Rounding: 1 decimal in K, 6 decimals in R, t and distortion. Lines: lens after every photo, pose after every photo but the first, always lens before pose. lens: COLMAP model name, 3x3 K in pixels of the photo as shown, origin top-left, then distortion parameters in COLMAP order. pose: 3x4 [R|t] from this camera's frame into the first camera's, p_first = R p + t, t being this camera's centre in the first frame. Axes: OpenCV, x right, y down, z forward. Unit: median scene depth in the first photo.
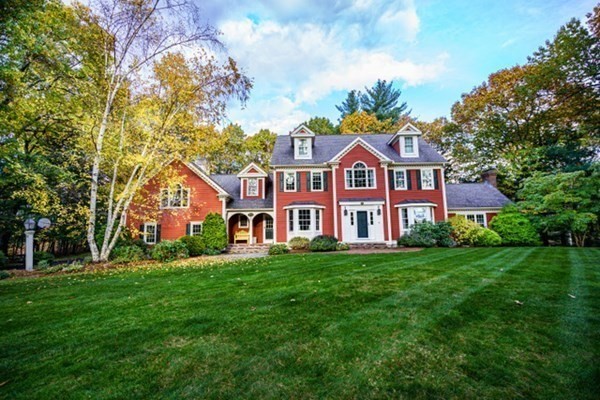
lens RADIAL K [[271.6, 0, 299.8], [0, 271.6, 201.2], [0, 0, 1]] dist [0.000070, 0.000073]
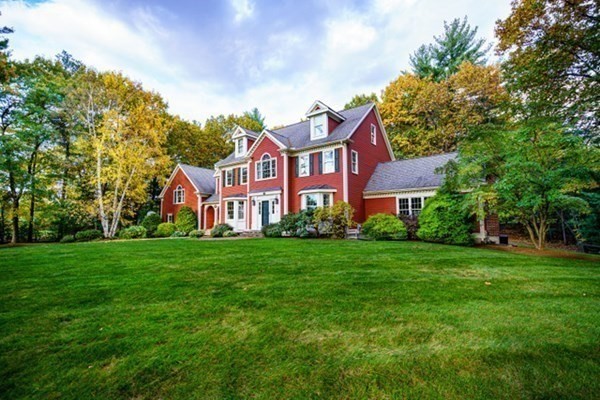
lens RADIAL K [[271.6, 0, 299.6], [0, 271.6, 201.5], [0, 0, 1]] dist [0.000070, 0.000073]
pose [[0.785591, -0.033351, -0.617846, 0.965363], [0.069040, 0.997035, 0.033966, 0.012379], [0.614882, -0.069340, 0.785565, 0.248594]]
